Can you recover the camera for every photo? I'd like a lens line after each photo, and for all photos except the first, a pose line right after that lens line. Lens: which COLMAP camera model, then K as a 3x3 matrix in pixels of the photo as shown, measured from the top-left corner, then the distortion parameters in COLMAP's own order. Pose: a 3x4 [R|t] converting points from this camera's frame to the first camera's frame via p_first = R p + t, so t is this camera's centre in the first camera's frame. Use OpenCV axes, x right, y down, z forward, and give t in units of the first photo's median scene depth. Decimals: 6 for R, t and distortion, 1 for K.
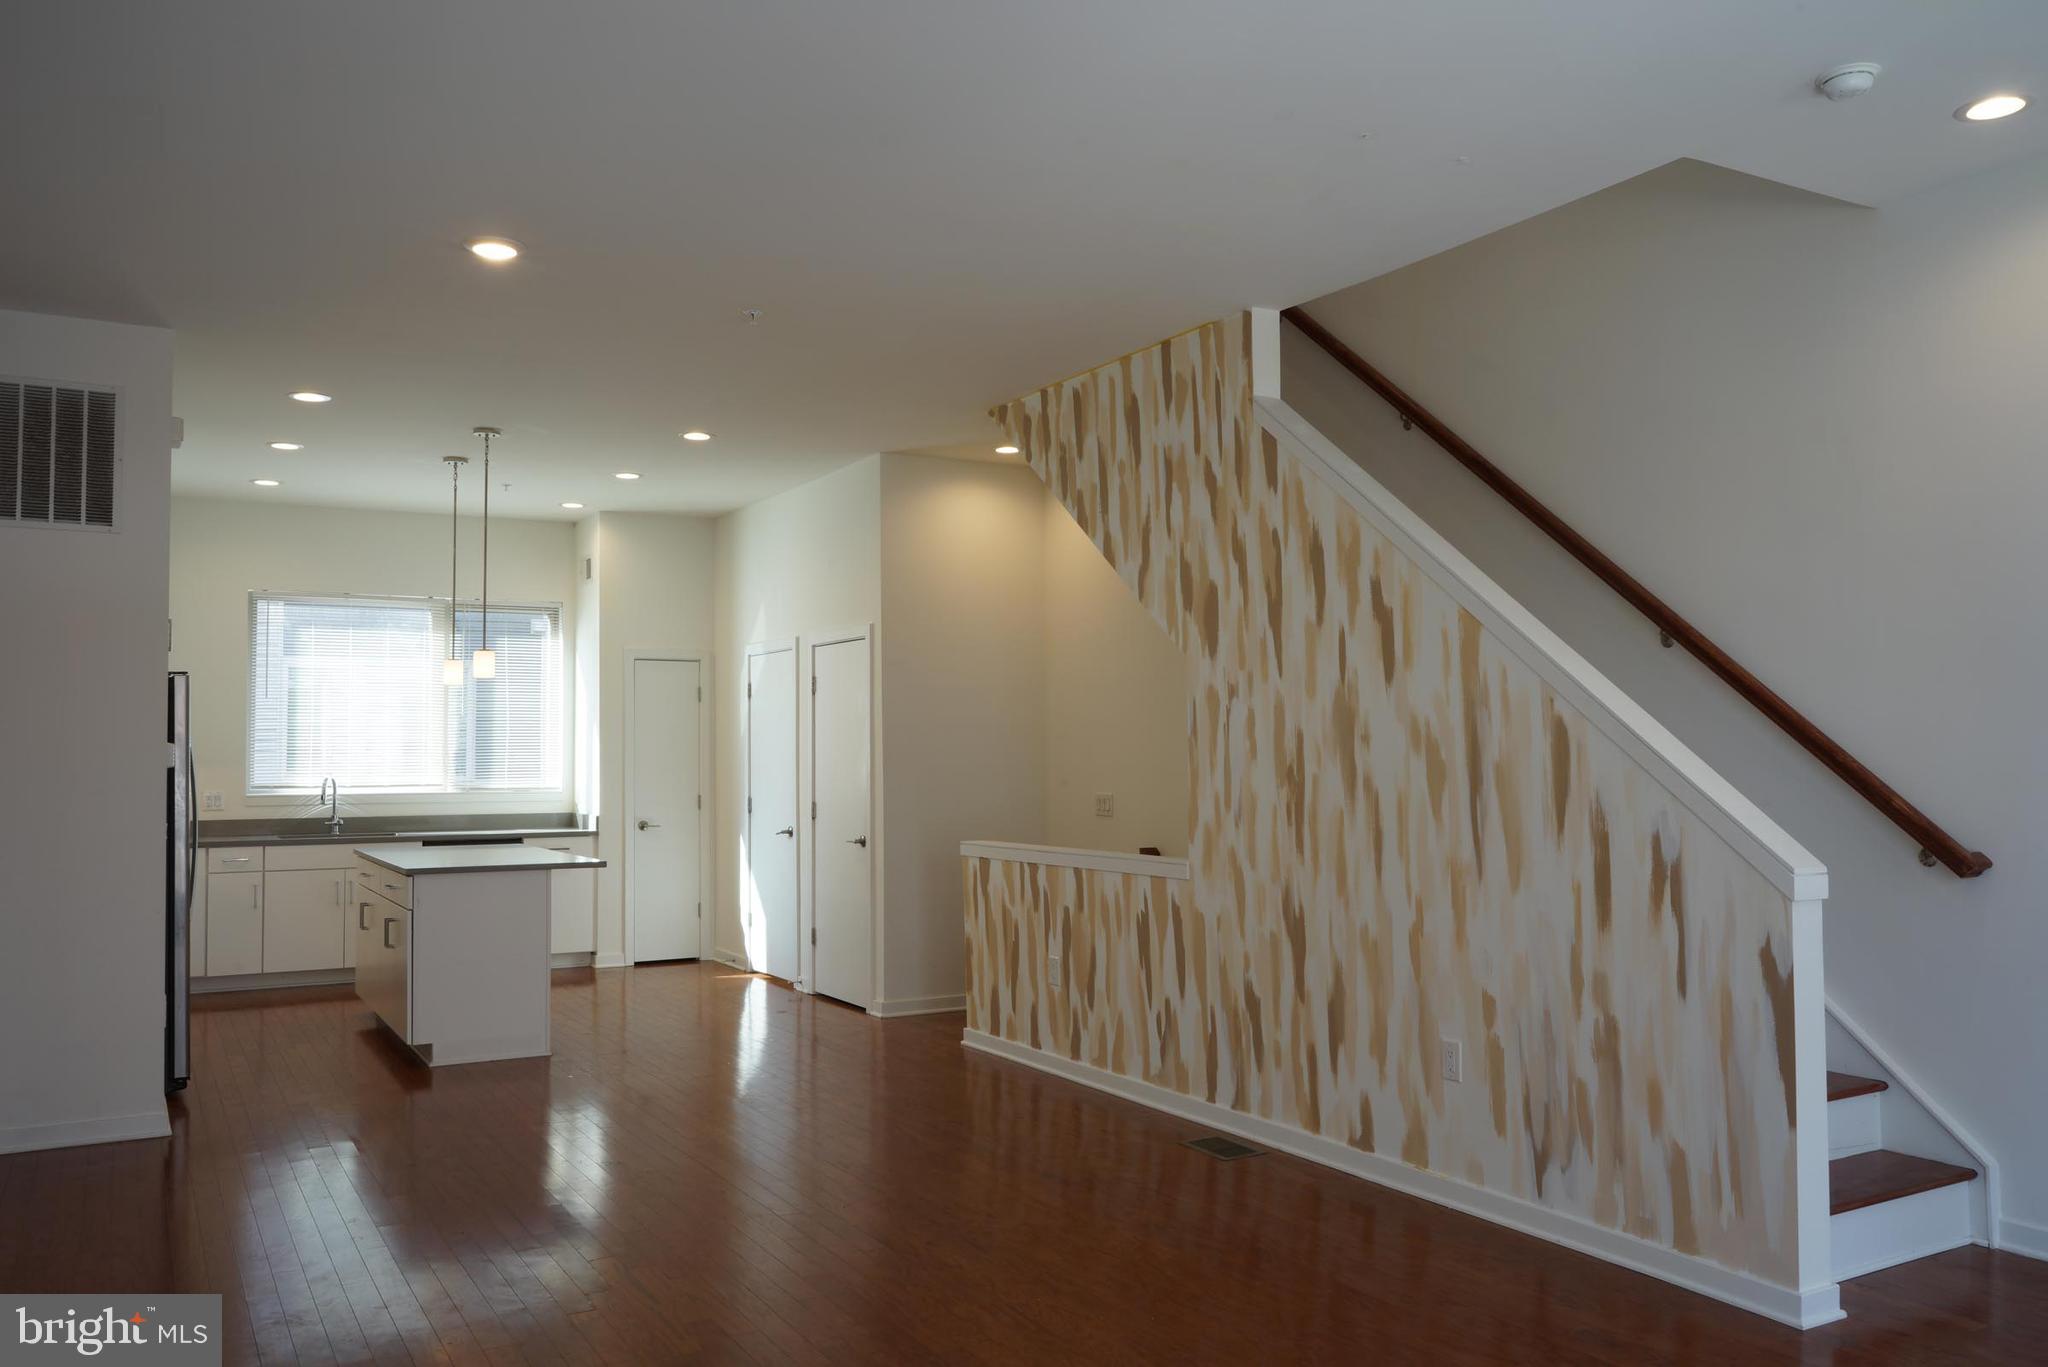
lens RADIAL K [[1582.7, 0, 1021.6], [0, 1582.7, 692.7], [0, 0, 1]] dist [-0.004150, 0.002872]
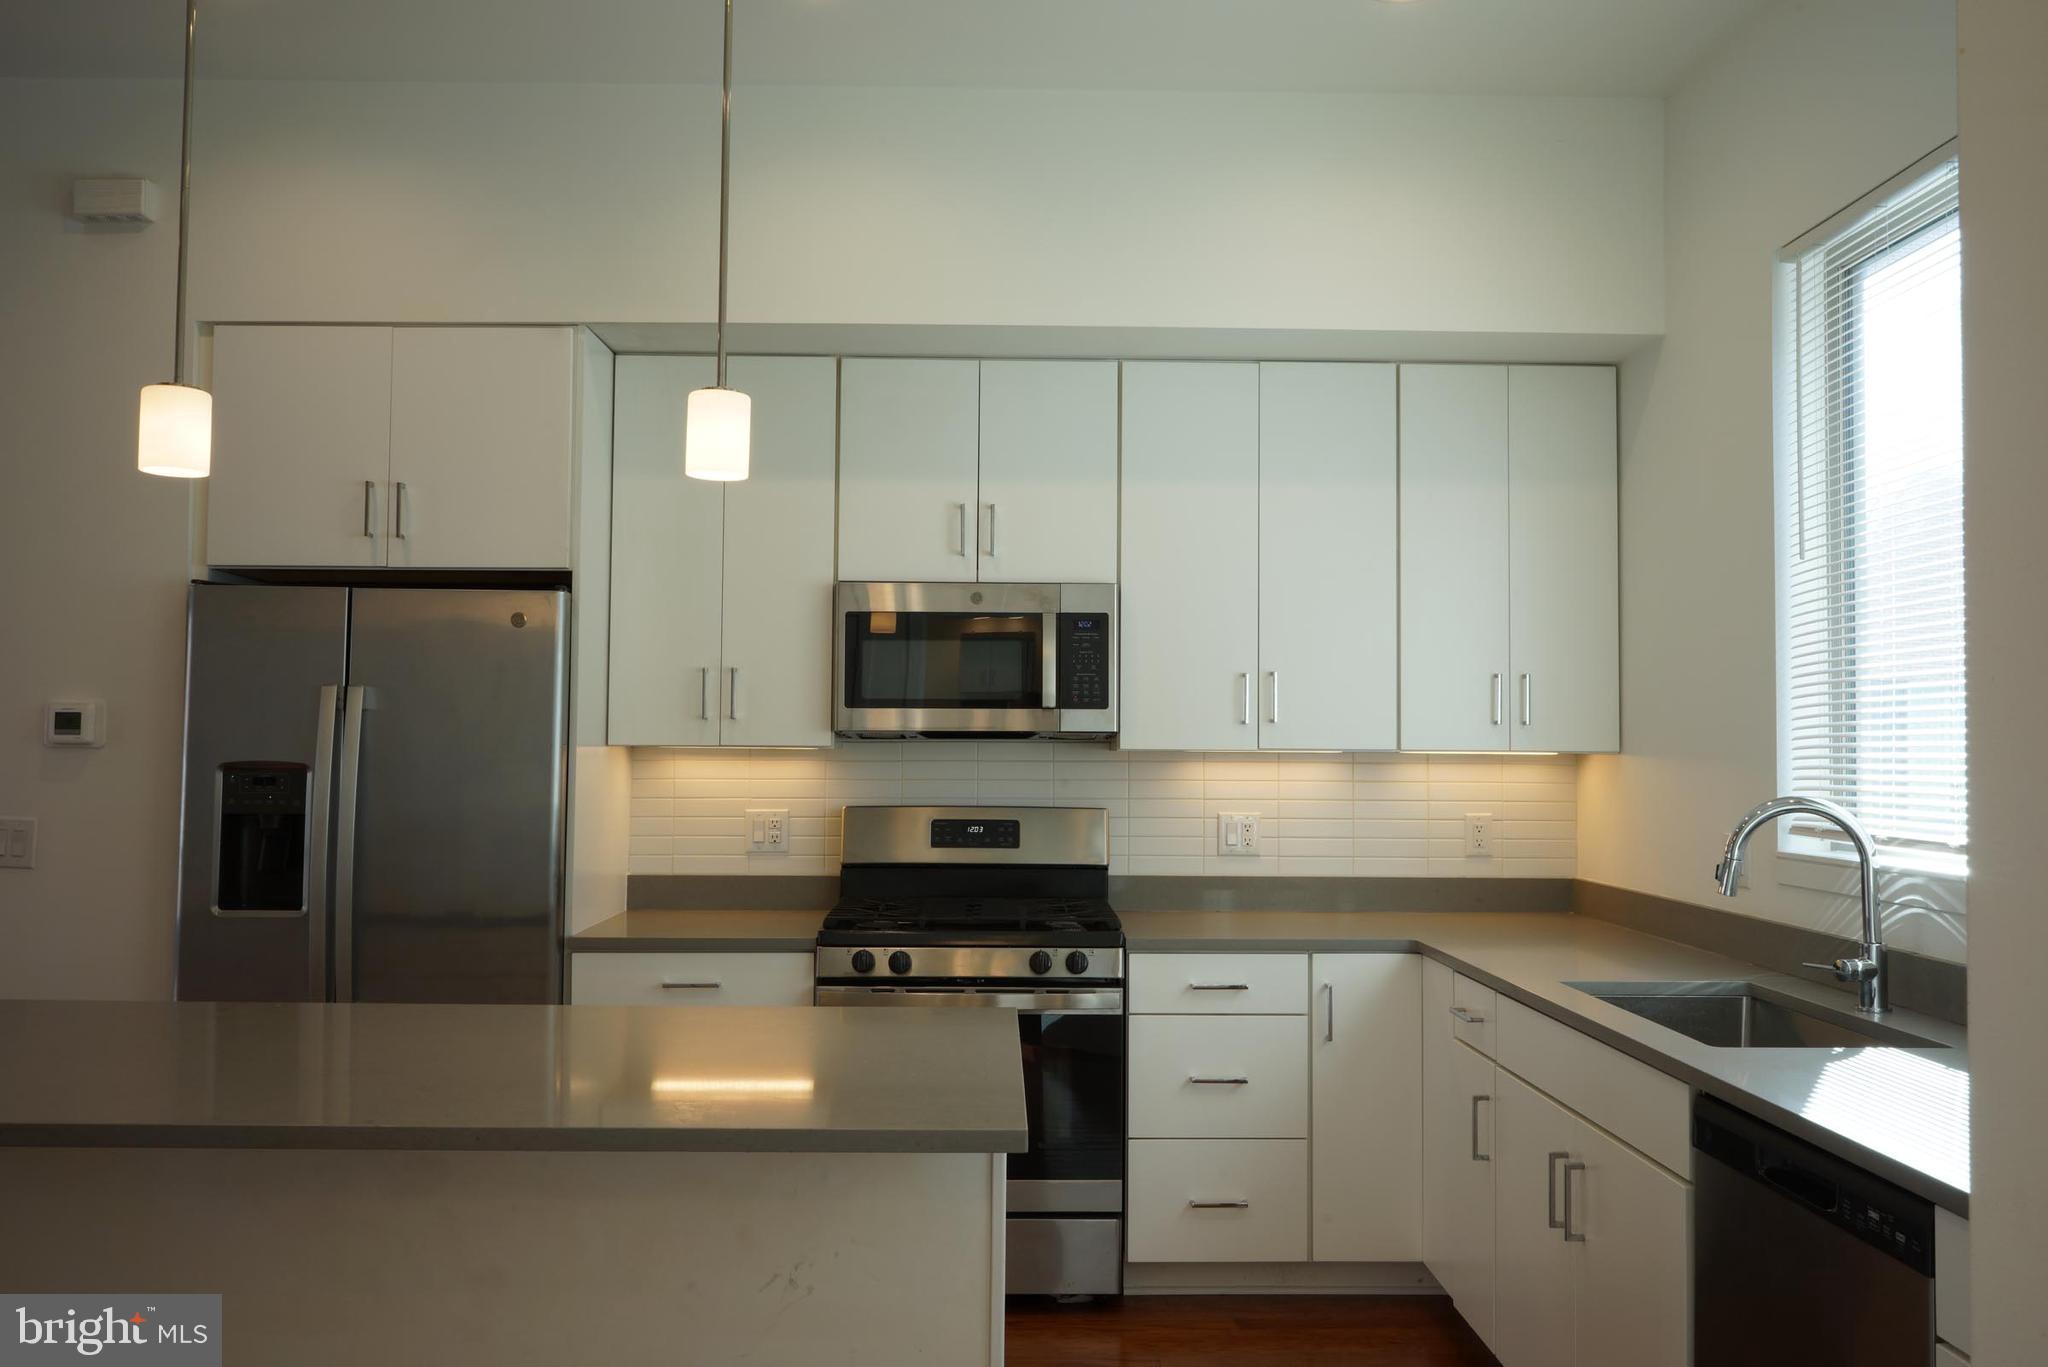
lens RADIAL K [[1582.7, 0, 1021.6], [0, 1582.7, 692.7], [0, 0, 1]] dist [-0.004150, 0.002872]
pose [[-0.472030, -0.028406, -0.881125, -0.202992], [0.027881, 0.998500, -0.047127, 0.077269], [0.881142, -0.046812, -0.470530, 1.841146]]
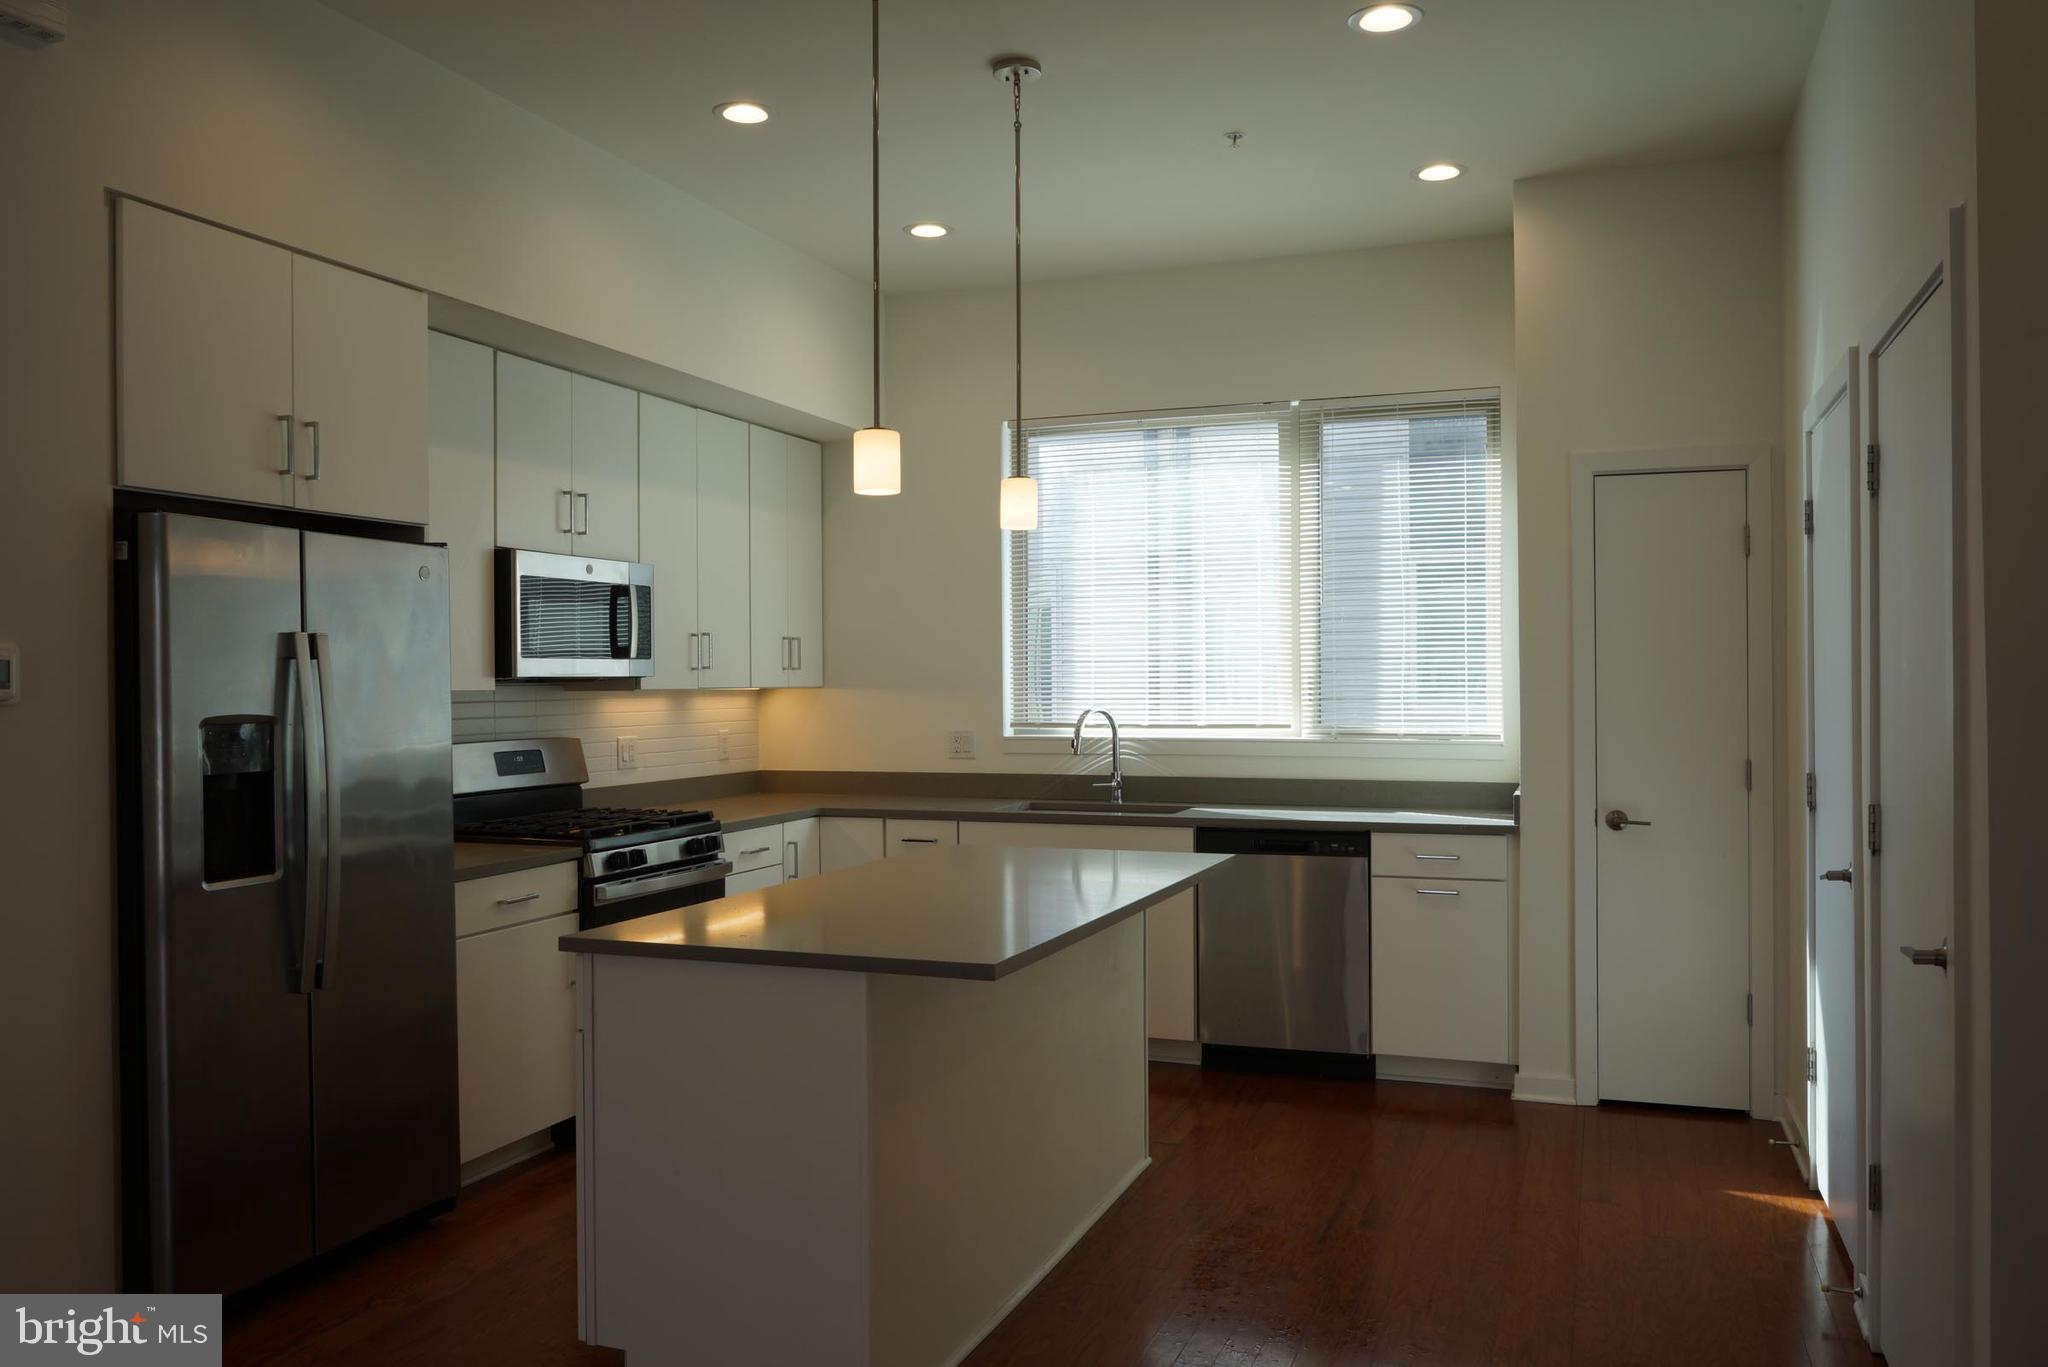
lens RADIAL K [[1582.7, 0, 1021.6], [0, 1582.7, 692.7], [0, 0, 1]] dist [-0.004150, 0.002872]
pose [[0.640814, 0.007600, -0.767659, 0.025467], [0.029907, 0.998945, 0.034855, 0.044200], [0.767114, -0.045294, 0.639910, 1.067665]]
